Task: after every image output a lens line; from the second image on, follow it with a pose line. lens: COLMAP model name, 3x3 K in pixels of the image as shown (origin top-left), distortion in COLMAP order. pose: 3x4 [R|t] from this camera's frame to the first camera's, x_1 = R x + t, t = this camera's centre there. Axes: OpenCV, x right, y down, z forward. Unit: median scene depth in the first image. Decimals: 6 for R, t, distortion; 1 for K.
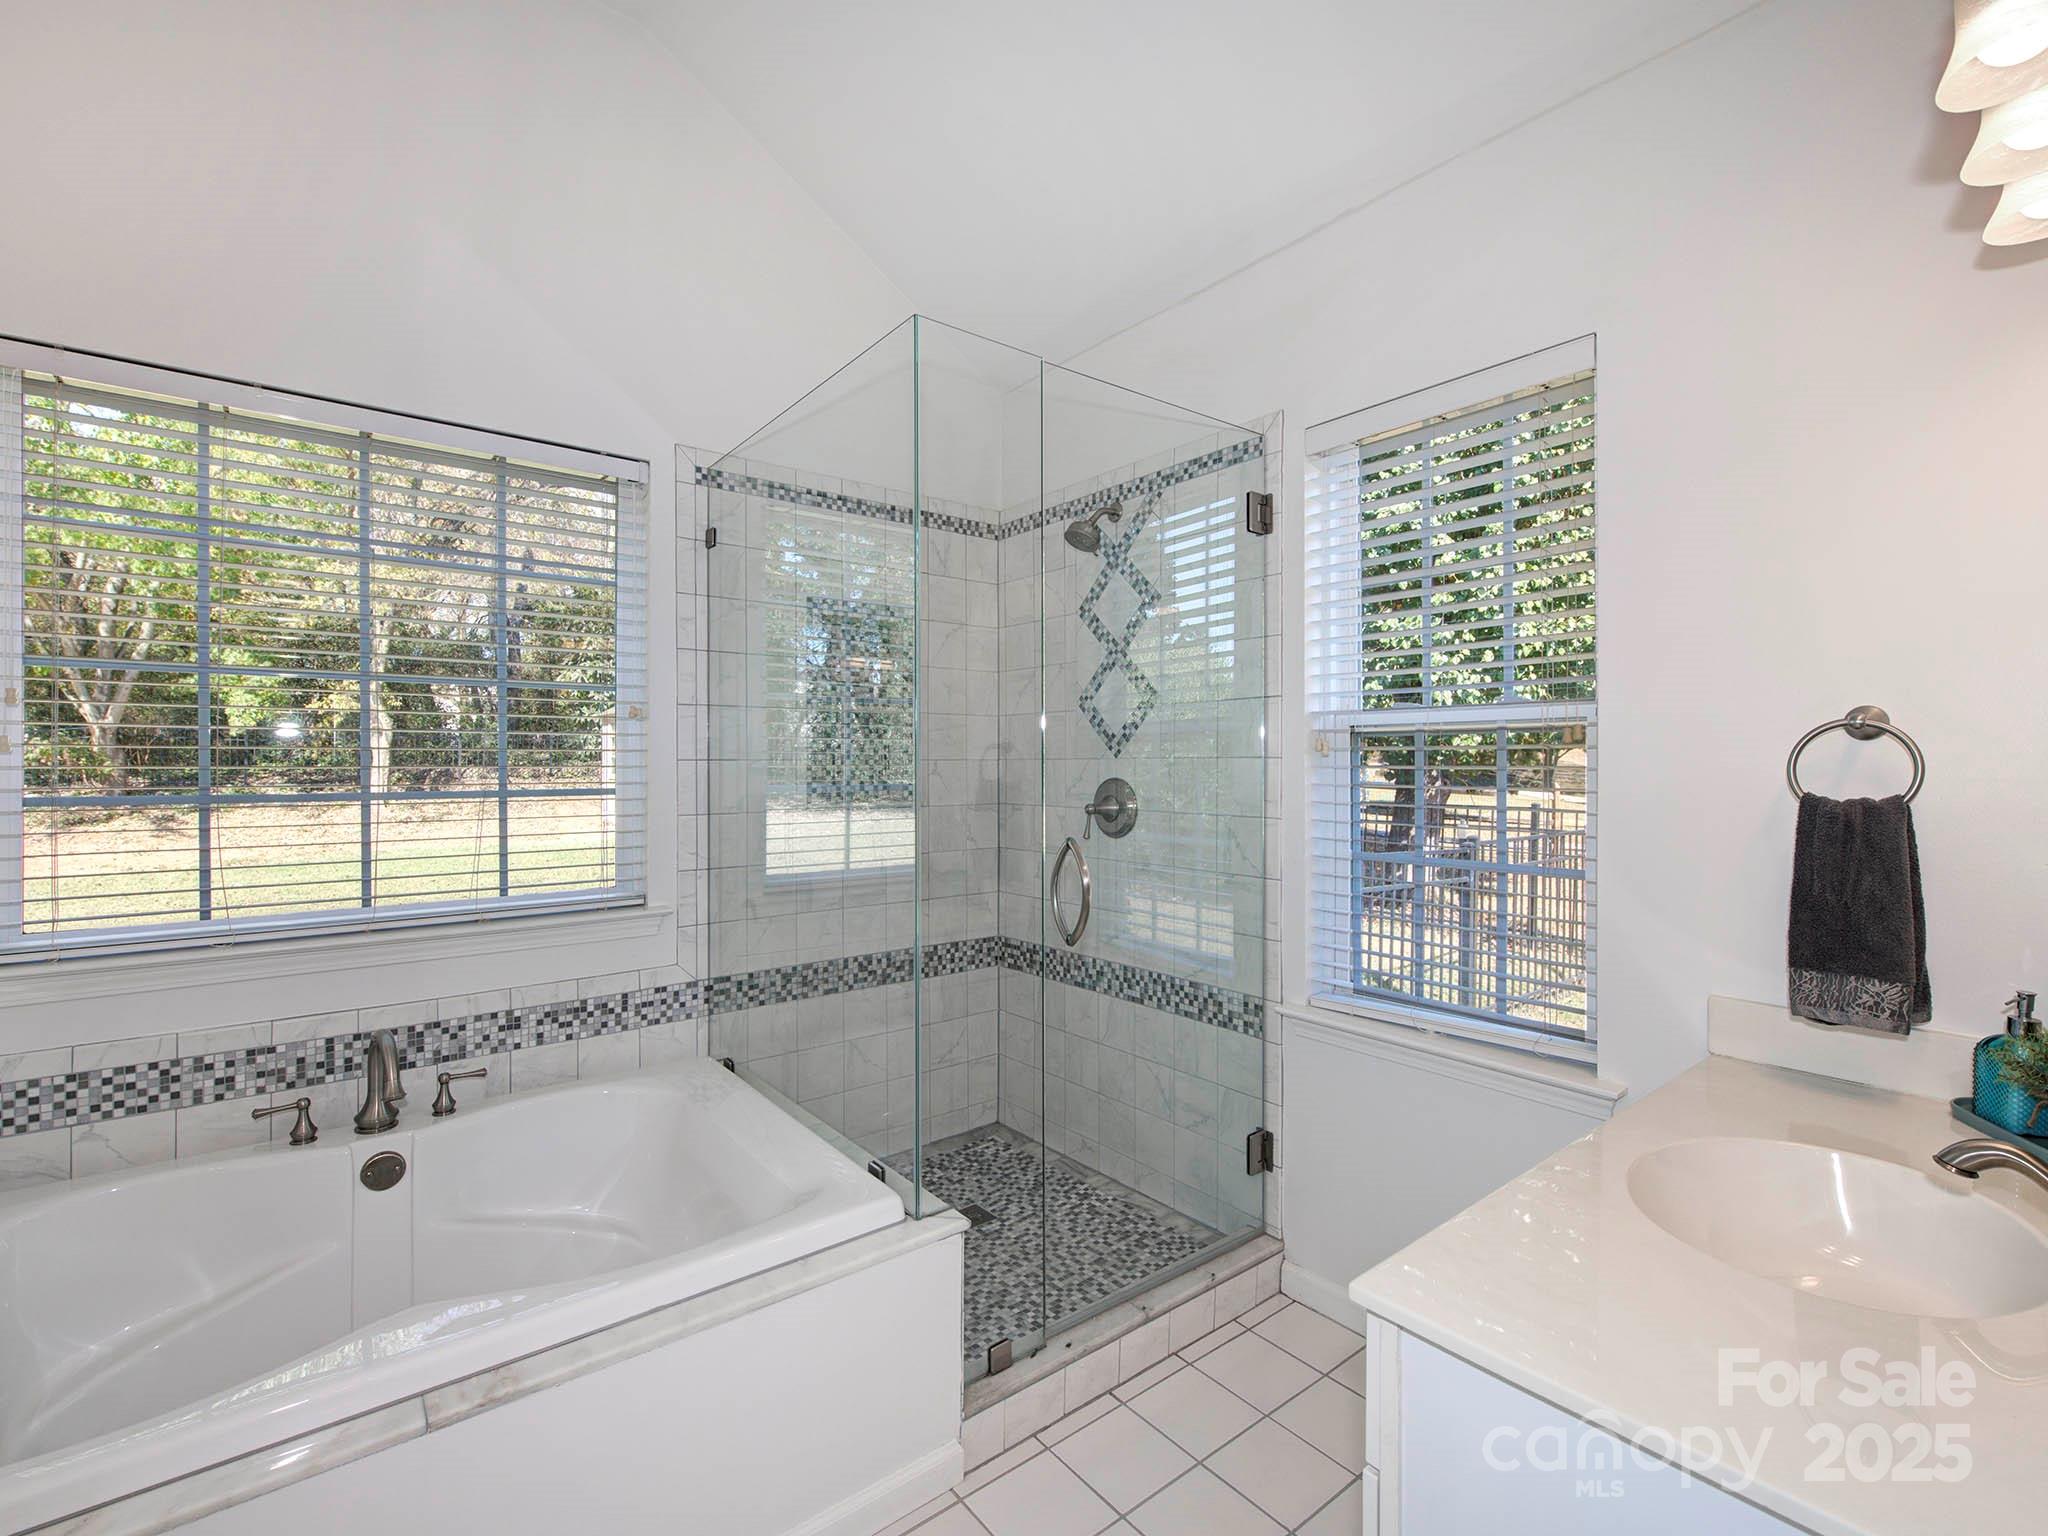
lens RADIAL K [[913.4, 0, 1021.7], [0, 913.4, 765.2], [0, 0, 1]] dist [0.002533, -0.001155]
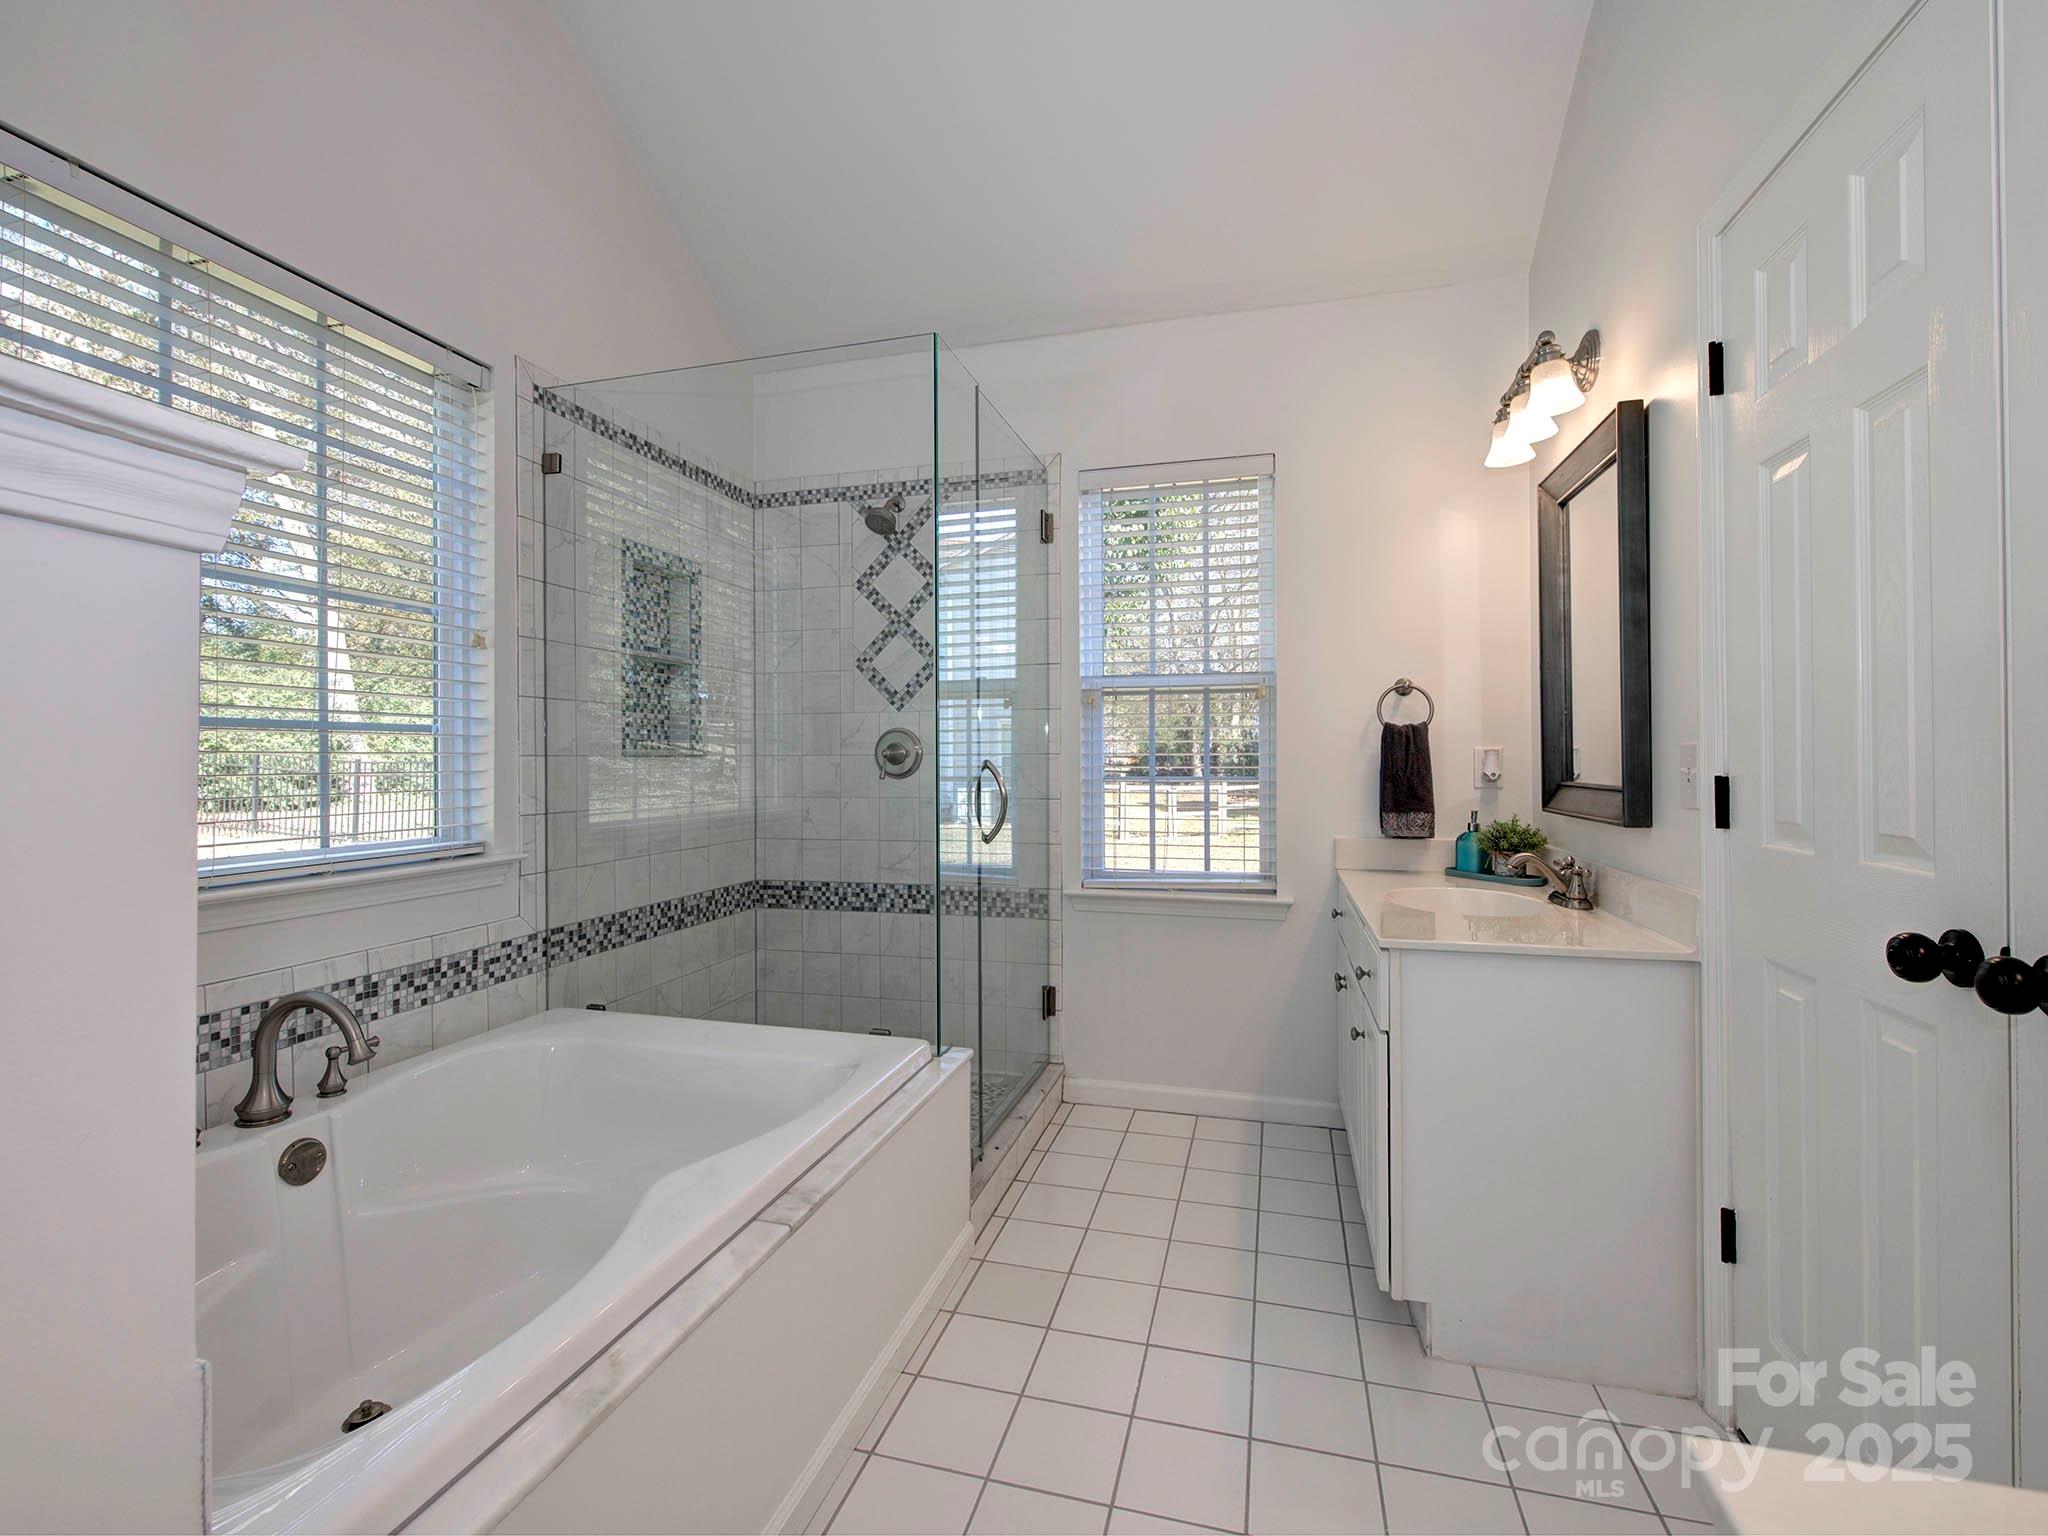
lens RADIAL K [[913.4, 0, 1013.9], [0, 913.4, 762.5], [0, 0, 1]] dist [0.002533, -0.001155]
pose [[0.805321, -0.003750, 0.592827, -0.519374], [0.004029, 0.999992, 0.000852, 0.062731], [-0.592826, 0.001702, 0.805329, -0.046618]]
